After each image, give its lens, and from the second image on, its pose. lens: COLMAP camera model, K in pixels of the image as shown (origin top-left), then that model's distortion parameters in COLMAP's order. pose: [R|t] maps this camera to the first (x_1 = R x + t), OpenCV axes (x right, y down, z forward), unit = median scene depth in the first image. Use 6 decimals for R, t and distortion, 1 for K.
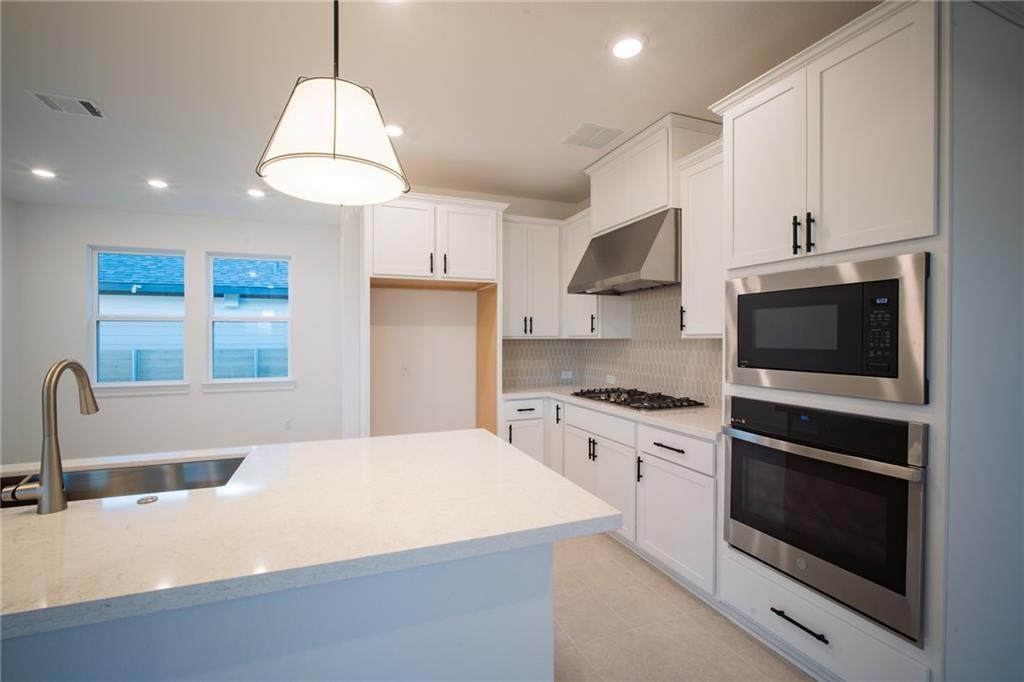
lens RADIAL K [[445.1, 0, 504.3], [0, 445.1, 342.7], [0, 0, 1]] dist [-0.024982, 0.007019]
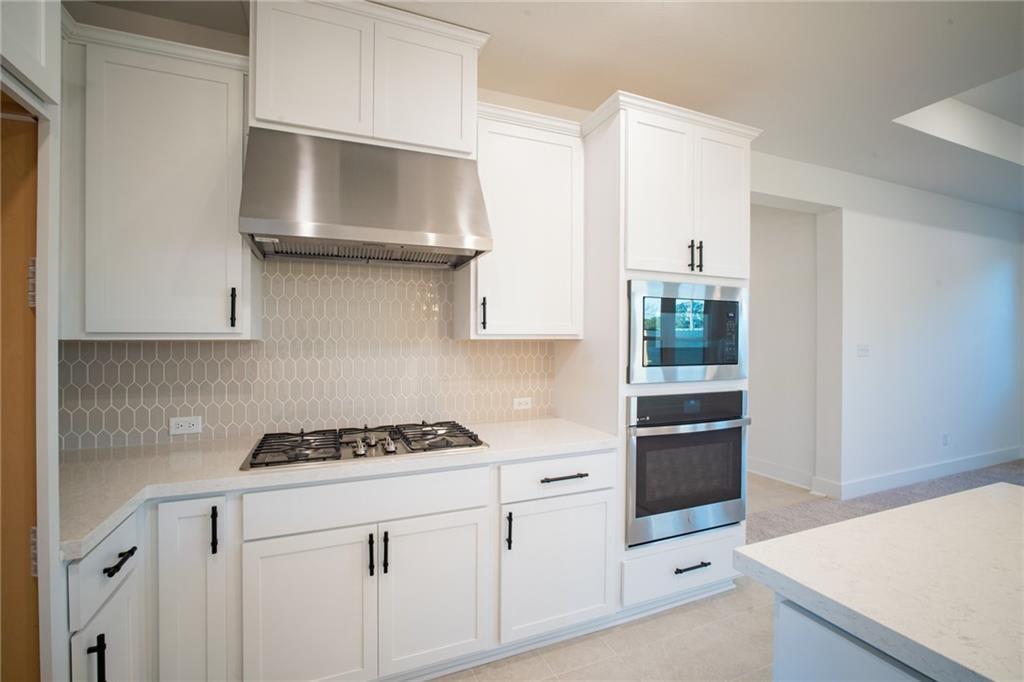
lens RADIAL K [[445.1, 0, 505.8], [0, 445.1, 344.9], [0, 0, 1]] dist [-0.024982, 0.007019]
pose [[-0.017191, -0.005577, 0.999837, -0.290142], [0.011408, 0.999918, 0.005773, -0.003409], [-0.999787, 0.011505, -0.017126, 0.782781]]
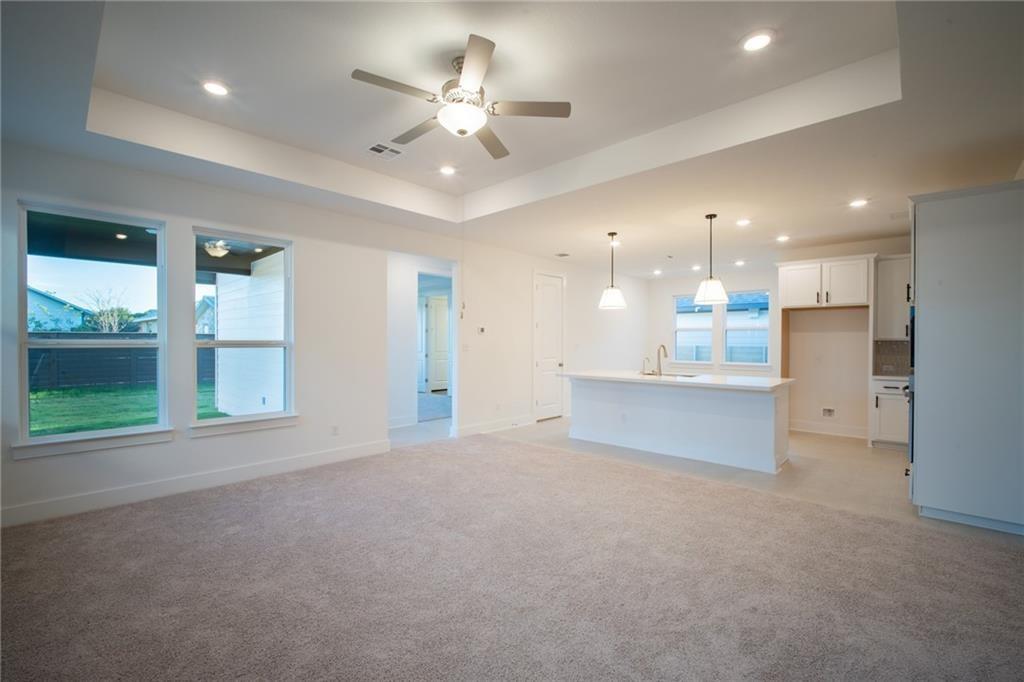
lens RADIAL K [[445.1, 0, 508.9], [0, 445.1, 346.7], [0, 0, 1]] dist [-0.024982, 0.007019]
pose [[0.423662, 0.016289, -0.905674, 0.901106], [-0.008809, 0.999865, 0.013862, 0.003672], [0.905778, 0.002105, 0.423748, -0.854646]]
